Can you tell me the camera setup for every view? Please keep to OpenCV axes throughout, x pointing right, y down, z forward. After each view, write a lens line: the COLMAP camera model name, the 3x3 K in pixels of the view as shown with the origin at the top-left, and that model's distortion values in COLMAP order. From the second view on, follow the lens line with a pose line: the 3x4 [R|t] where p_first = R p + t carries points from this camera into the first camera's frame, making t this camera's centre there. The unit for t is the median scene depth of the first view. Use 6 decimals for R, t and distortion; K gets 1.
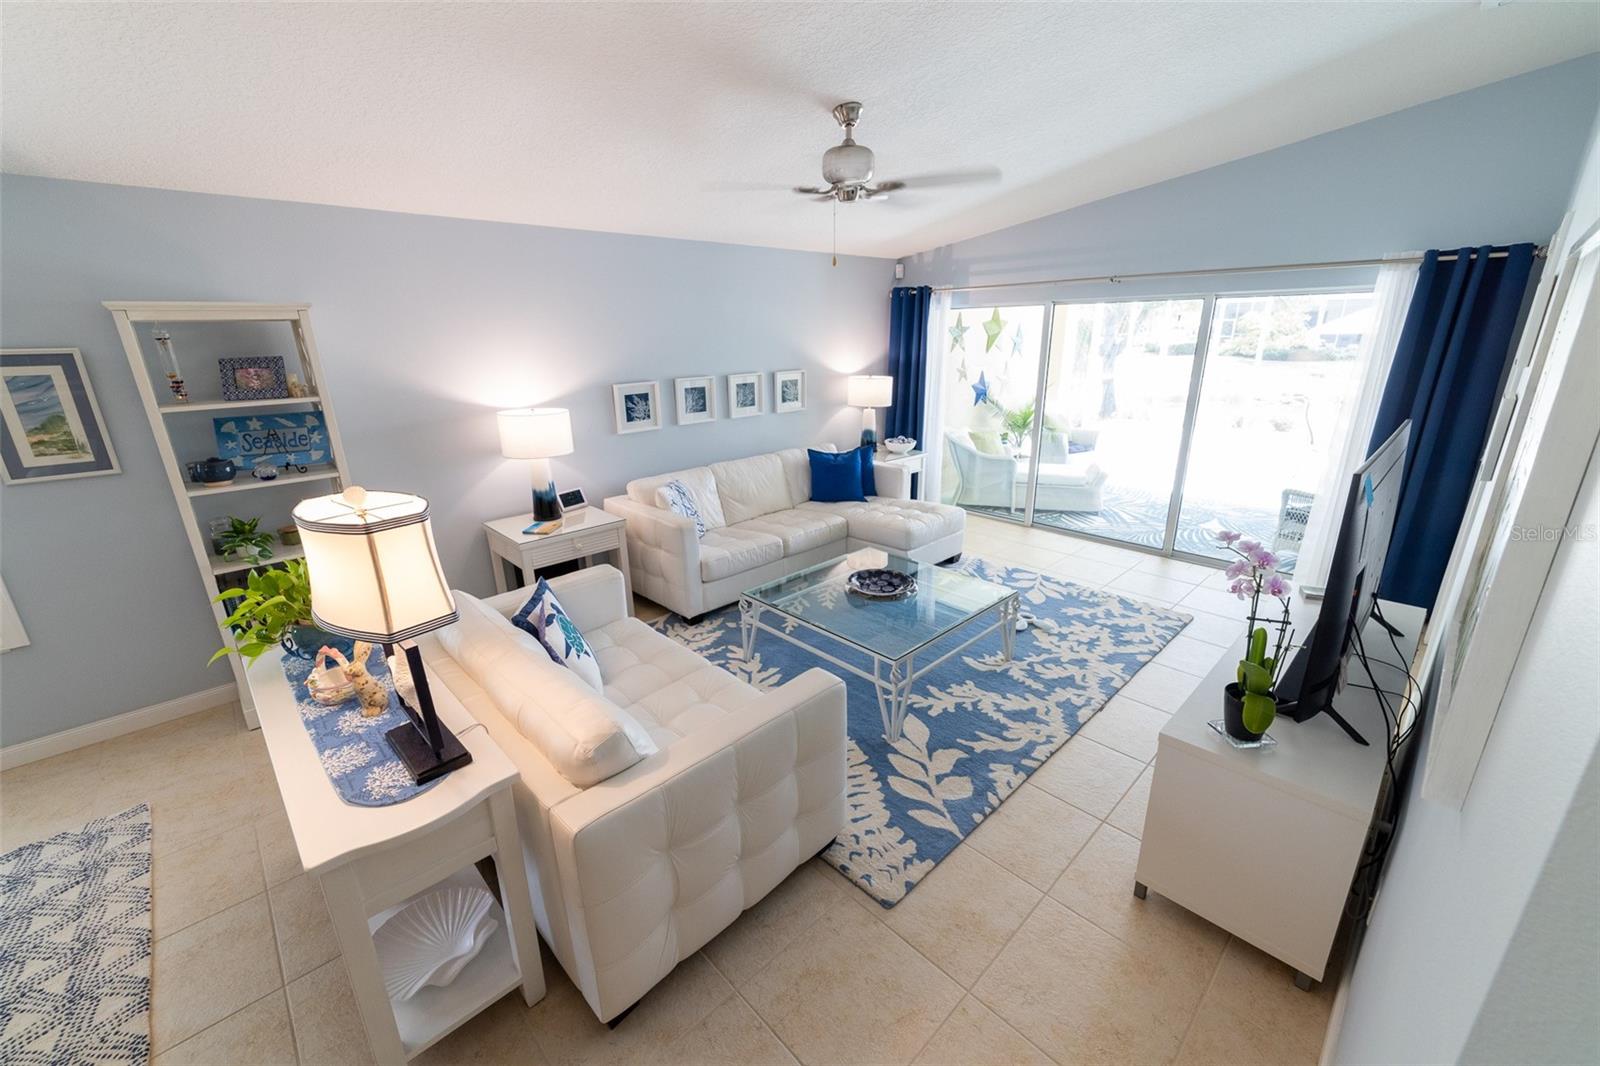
lens RADIAL K [[641.5, 0, 795.8], [0, 641.5, 535.1], [0, 0, 1]] dist [0.003326, 0.000207]
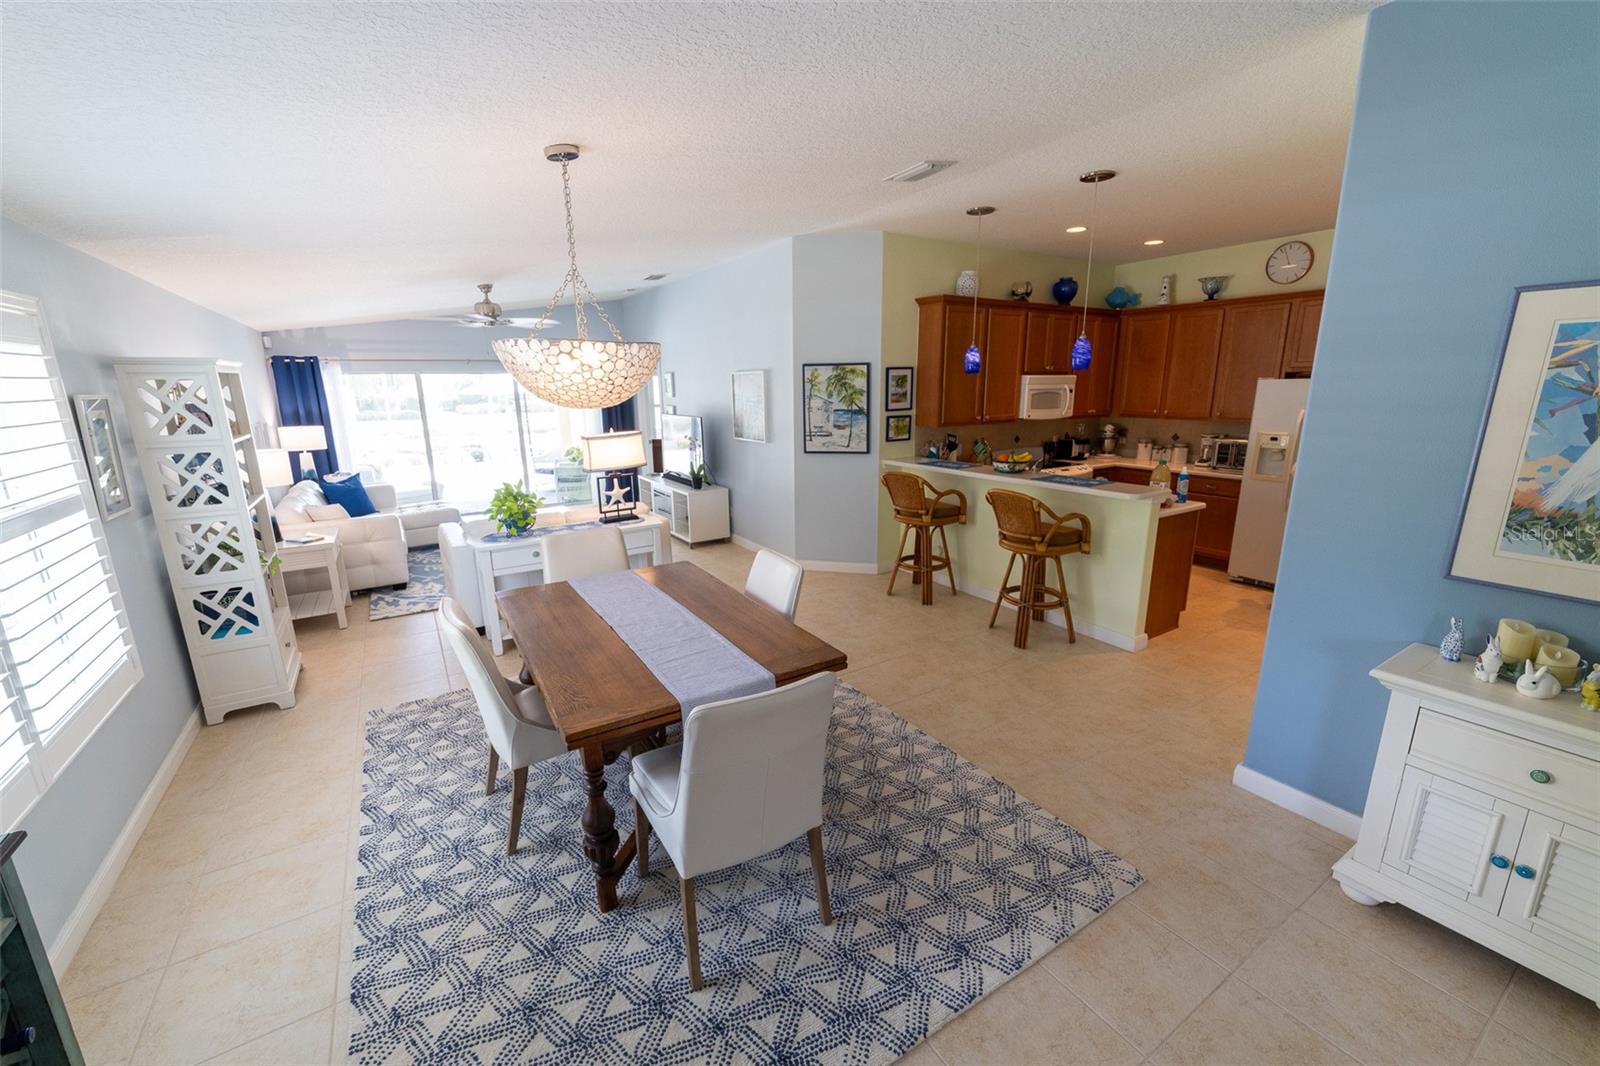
lens RADIAL K [[641.5, 0, 802.7], [0, 641.5, 538.2], [0, 0, 1]] dist [0.003326, 0.000207]
pose [[0.190774, -0.210053, 0.958897, -0.926260], [0.308535, 0.940163, 0.144566, 0.070330], [-0.931886, 0.268274, 0.244168, -0.130636]]
